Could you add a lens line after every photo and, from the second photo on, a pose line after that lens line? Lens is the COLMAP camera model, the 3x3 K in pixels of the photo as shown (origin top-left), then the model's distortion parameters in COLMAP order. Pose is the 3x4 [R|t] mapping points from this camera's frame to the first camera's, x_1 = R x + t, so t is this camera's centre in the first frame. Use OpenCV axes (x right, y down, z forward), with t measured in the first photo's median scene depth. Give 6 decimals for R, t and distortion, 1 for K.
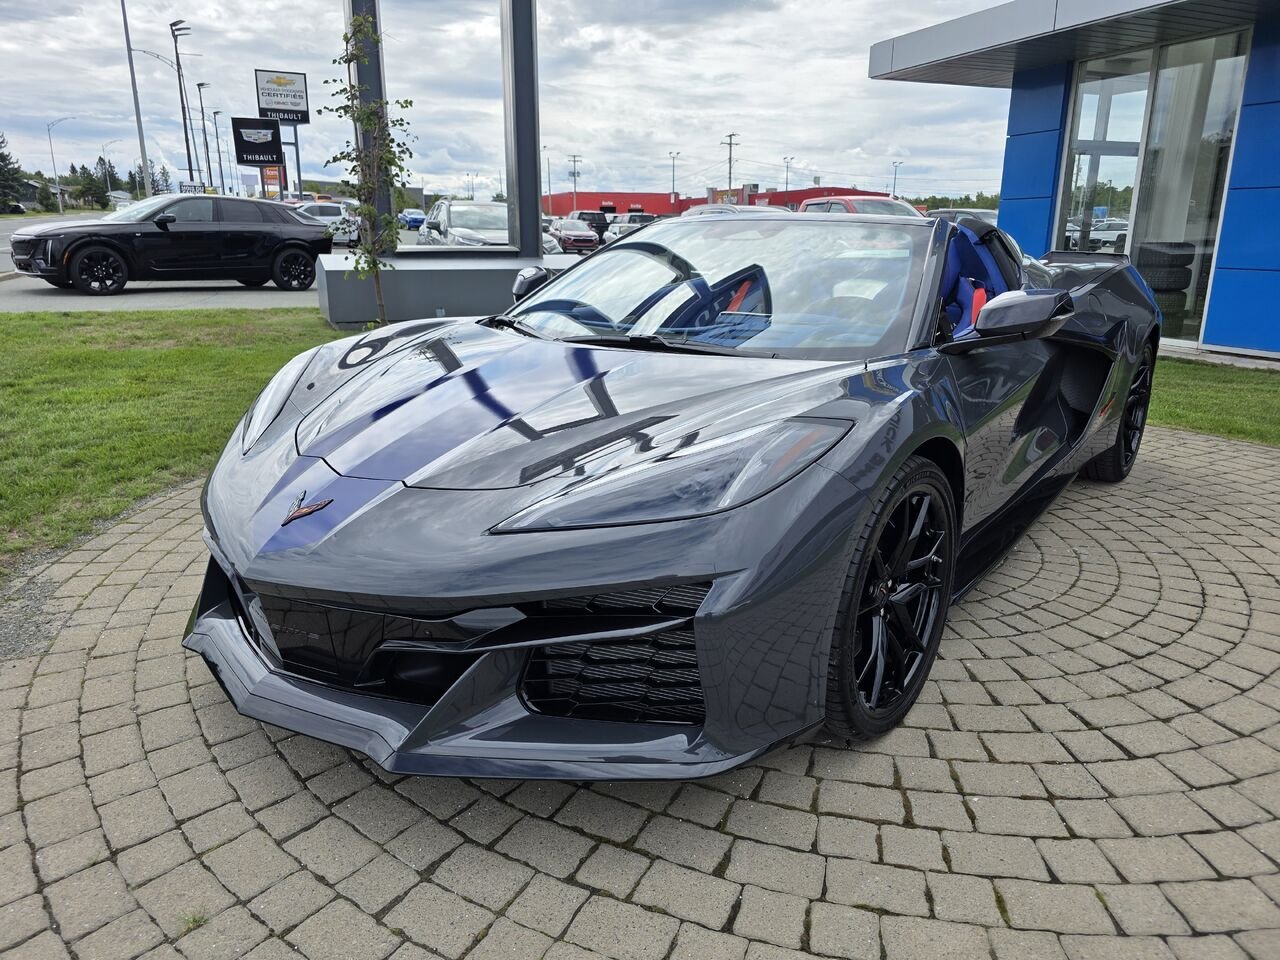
lens RADIAL K [[860.2, 0, 639.2], [0, 860.2, 462.9], [0, 0, 1]] dist [0.055121, -0.050819]
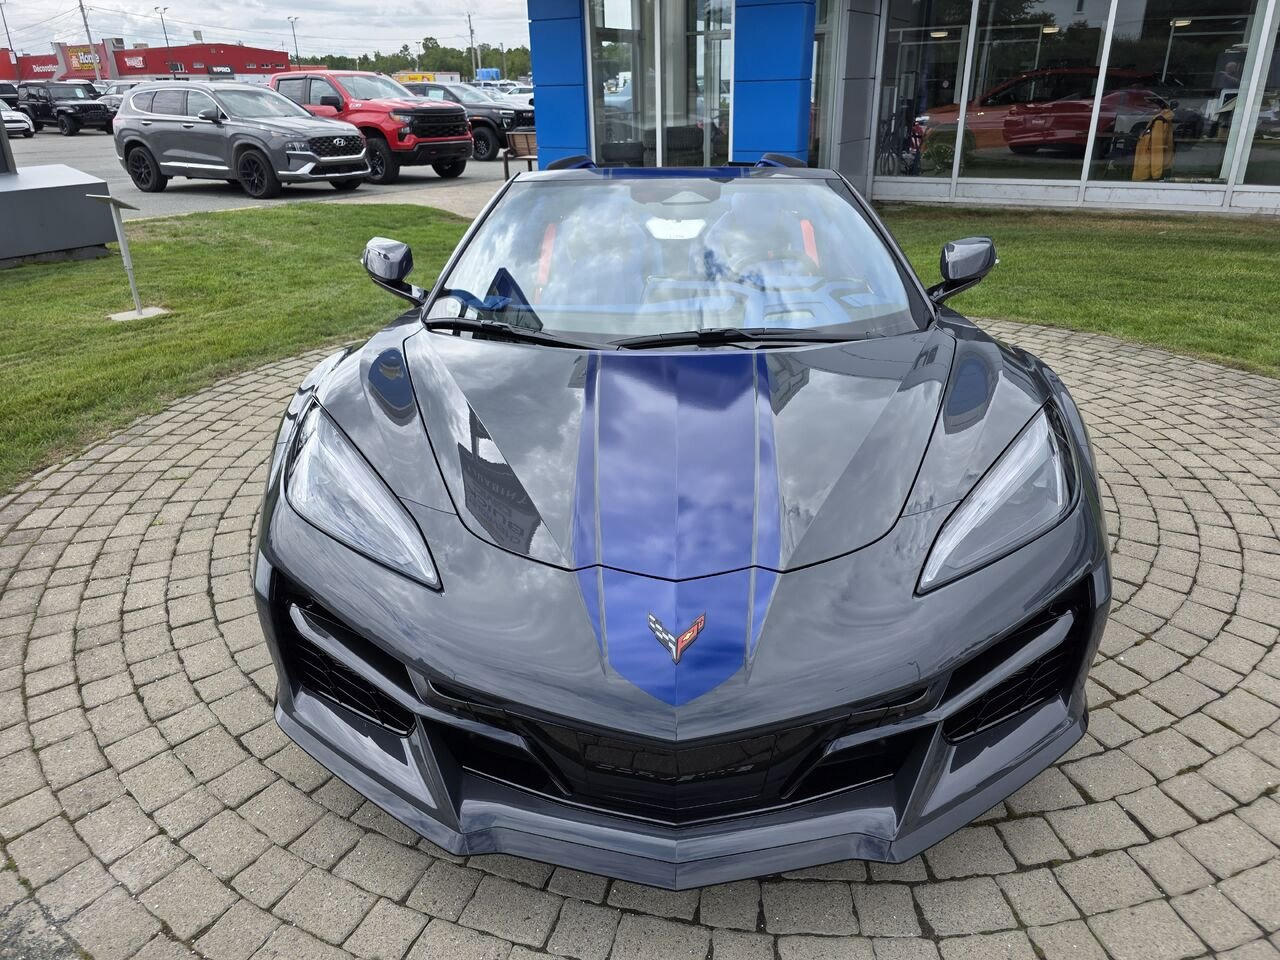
lens RADIAL K [[860.2, 0, 649.1], [0, 860.2, 456.4], [0, 0, 1]] dist [0.055121, -0.050819]
pose [[0.803083, -0.246163, 0.542643, -0.645736], [0.171195, 0.967601, 0.185580, -0.214074], [-0.570745, -0.056138, 0.819206, 0.275728]]
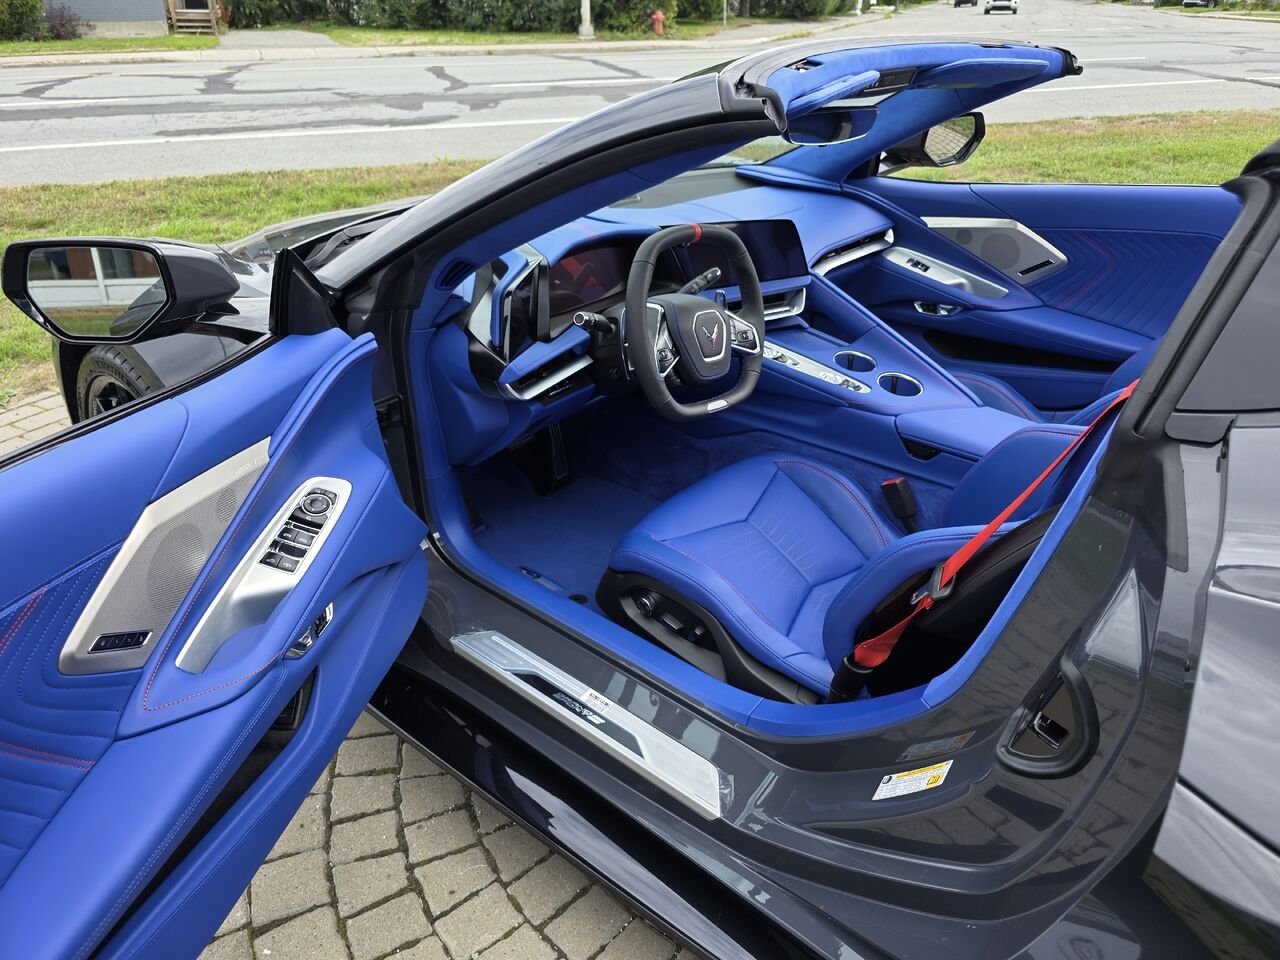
lens RADIAL K [[860.2, 0, 647.5], [0, 860.2, 460.0], [0, 0, 1]] dist [0.055121, -0.050819]
pose [[-0.024064, 0.464164, -0.885422, 0.945126], [-0.267251, 0.850458, 0.453098, -0.380004], [0.963326, 0.247534, 0.103583, 1.213664]]
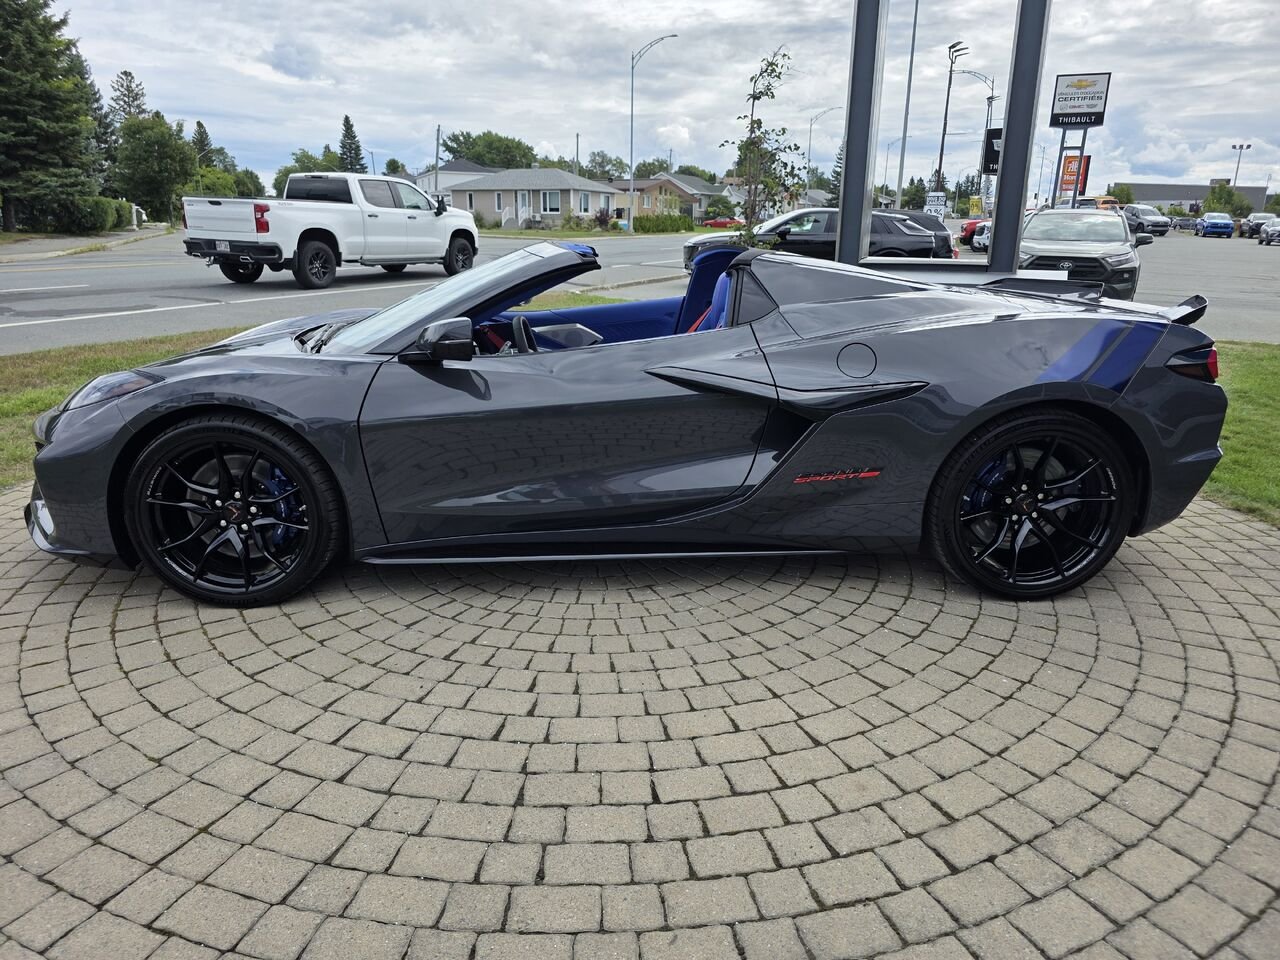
lens RADIAL K [[860.2, 0, 643.6], [0, 860.2, 462.5], [0, 0, 1]] dist [0.055121, -0.050819]
pose [[0.662497, 0.202303, -0.721229, 1.543213], [-0.206358, 0.974873, 0.083895, -0.166866], [0.720079, 0.093251, 0.687598, 0.431550]]
